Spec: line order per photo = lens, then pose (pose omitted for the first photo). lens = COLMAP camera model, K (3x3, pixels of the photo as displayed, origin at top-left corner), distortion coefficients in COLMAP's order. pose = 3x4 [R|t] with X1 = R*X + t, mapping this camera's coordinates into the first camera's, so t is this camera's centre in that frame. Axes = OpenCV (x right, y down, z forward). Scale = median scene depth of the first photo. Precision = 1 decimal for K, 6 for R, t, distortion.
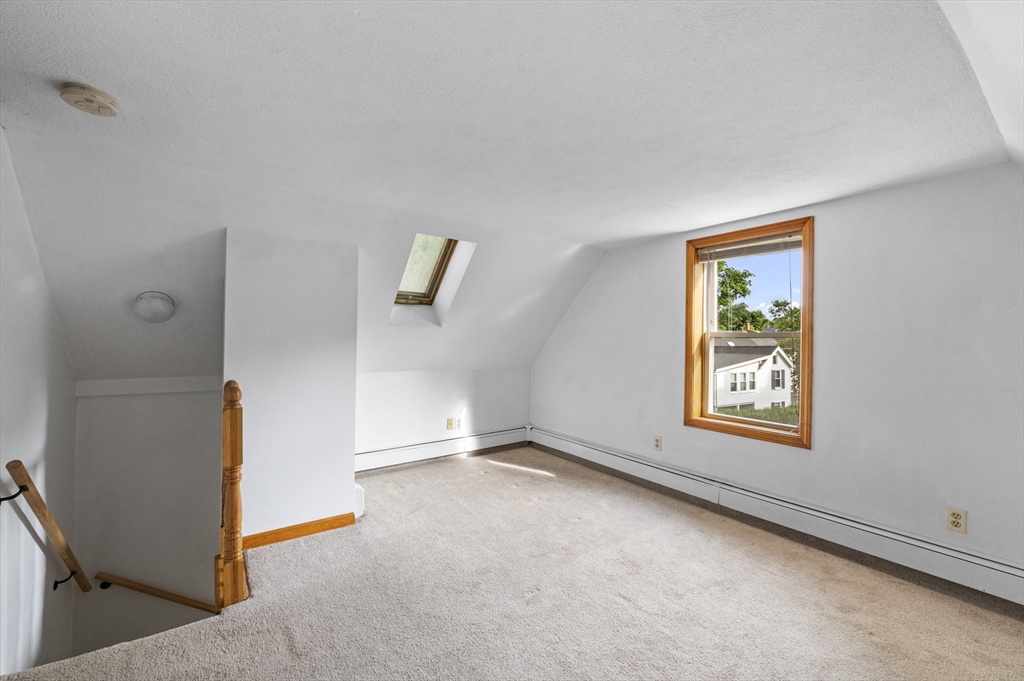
lens RADIAL K [[427.1, 0, 512.0], [0, 427.1, 340.5], [0, 0, 1]] dist [-0.001363, -0.000195]
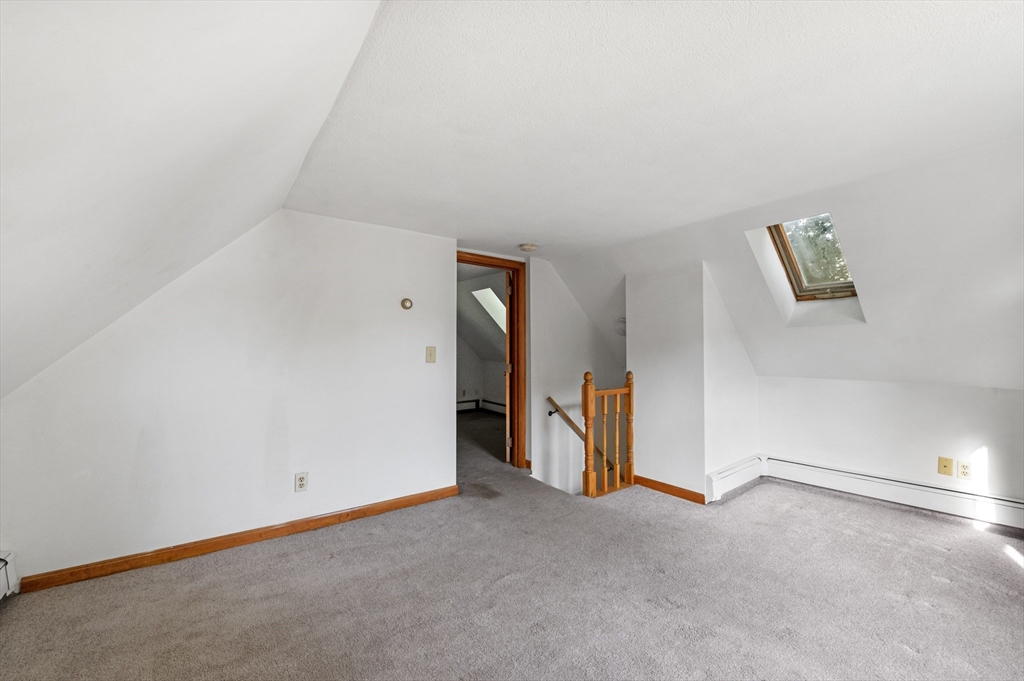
lens RADIAL K [[427.1, 0, 512.0], [0, 427.1, 340.5], [0, 0, 1]] dist [-0.001363, -0.000195]
pose [[-0.012756, -0.025122, -0.999603, 0.633818], [0.013562, 0.999588, -0.025295, 0.010097], [0.999827, -0.013879, -0.012410, 0.408588]]
